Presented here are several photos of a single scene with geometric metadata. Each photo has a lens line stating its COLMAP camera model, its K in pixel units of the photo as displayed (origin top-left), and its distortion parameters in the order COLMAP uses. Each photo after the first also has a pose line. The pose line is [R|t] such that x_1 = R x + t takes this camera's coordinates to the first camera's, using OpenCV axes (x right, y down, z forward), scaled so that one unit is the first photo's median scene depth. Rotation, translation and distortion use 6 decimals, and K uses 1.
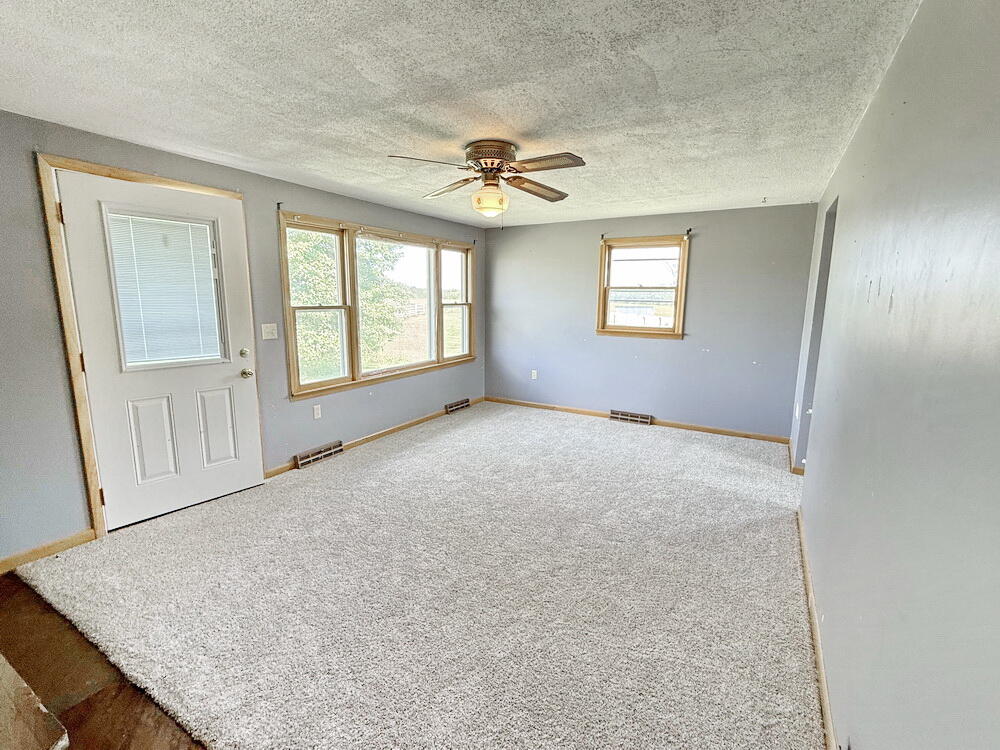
lens RADIAL K [[463.6, 0, 504.1], [0, 463.6, 371.4], [0, 0, 1]] dist [0.001104, -0.000040]
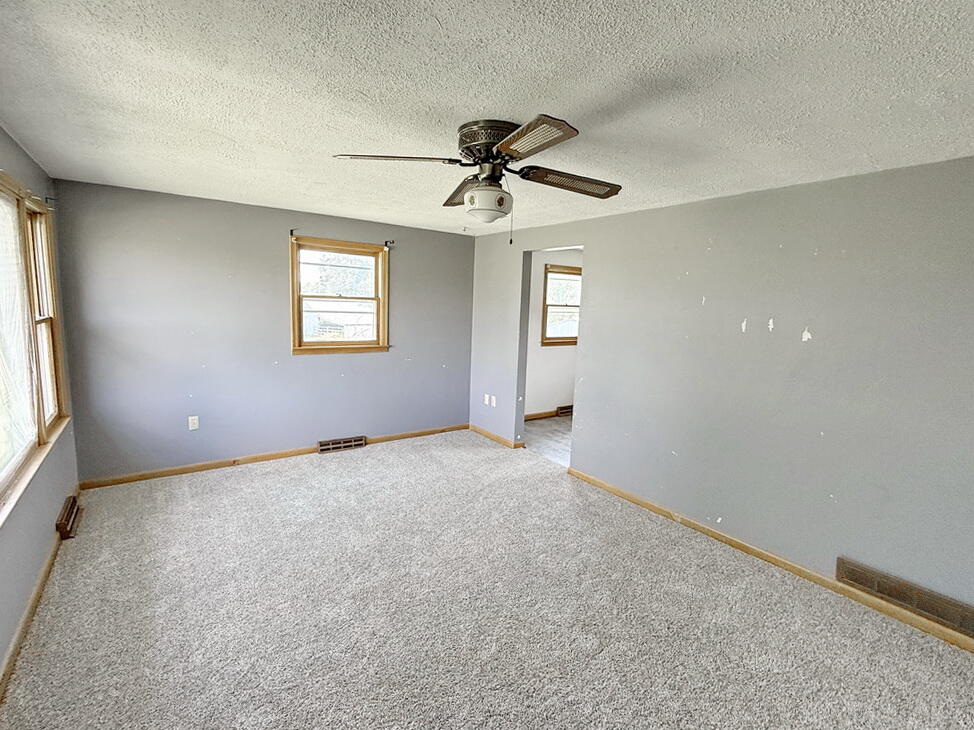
lens RADIAL K [[451.6, 0, 491.0], [0, 451.6, 361.5], [0, 0, 1]] dist [0.001104, -0.000040]
pose [[0.407692, -0.111137, 0.906331, -0.375917], [0.117074, 0.990735, 0.068824, -0.083031], [-0.905583, 0.078049, 0.416926, 0.378298]]
